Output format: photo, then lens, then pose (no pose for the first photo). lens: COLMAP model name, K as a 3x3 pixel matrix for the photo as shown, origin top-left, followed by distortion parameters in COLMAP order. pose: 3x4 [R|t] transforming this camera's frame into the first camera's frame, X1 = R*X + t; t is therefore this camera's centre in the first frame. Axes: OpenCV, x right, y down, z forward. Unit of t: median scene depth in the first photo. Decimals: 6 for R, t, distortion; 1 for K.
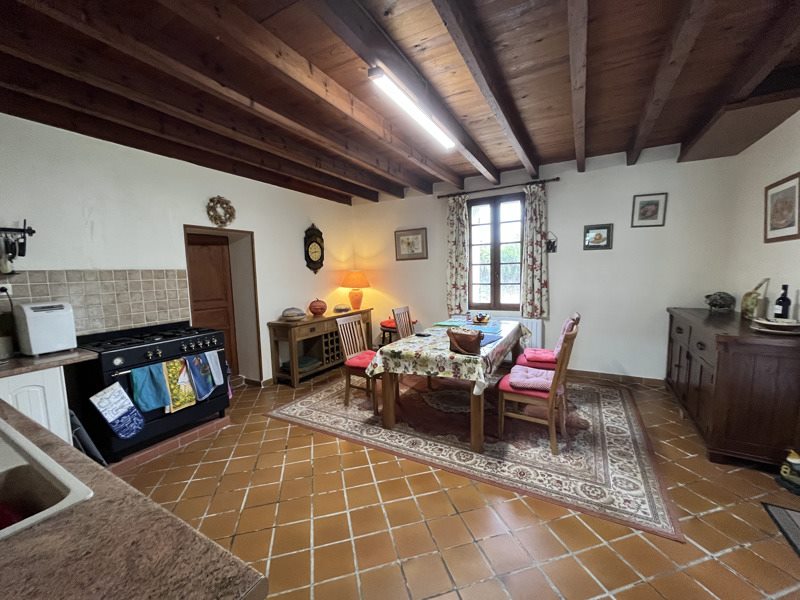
lens RADIAL K [[322.2, 0, 400.7], [0, 322.2, 302.2], [0, 0, 1]] dist [0.000160, 0.000046]
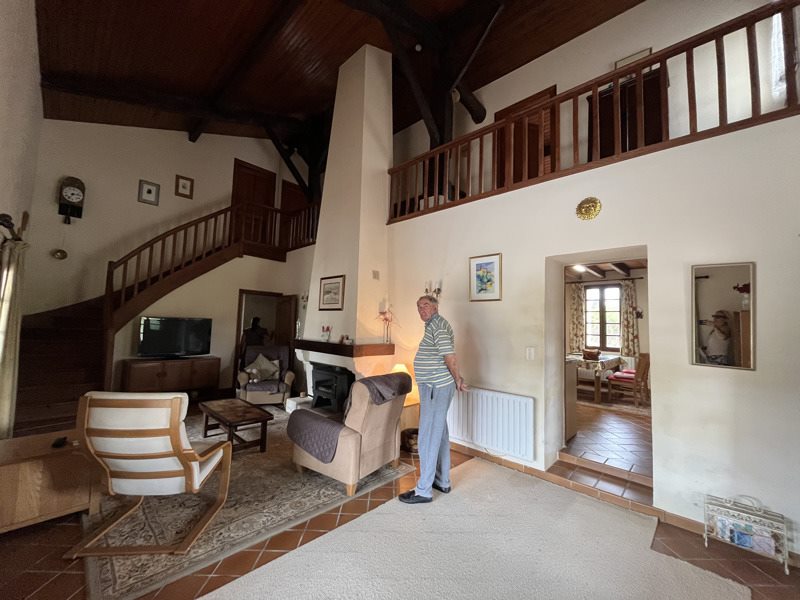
lens RADIAL K [[322.2, 0, 399.0], [0, 322.2, 301.2], [0, 0, 1]] dist [0.000160, 0.000046]
pose [[0.965637, 0.045030, -0.255963, -0.333258], [-0.089215, 0.982463, -0.163730, 0.148785], [0.244101, 0.180940, 0.952720, -0.957021]]
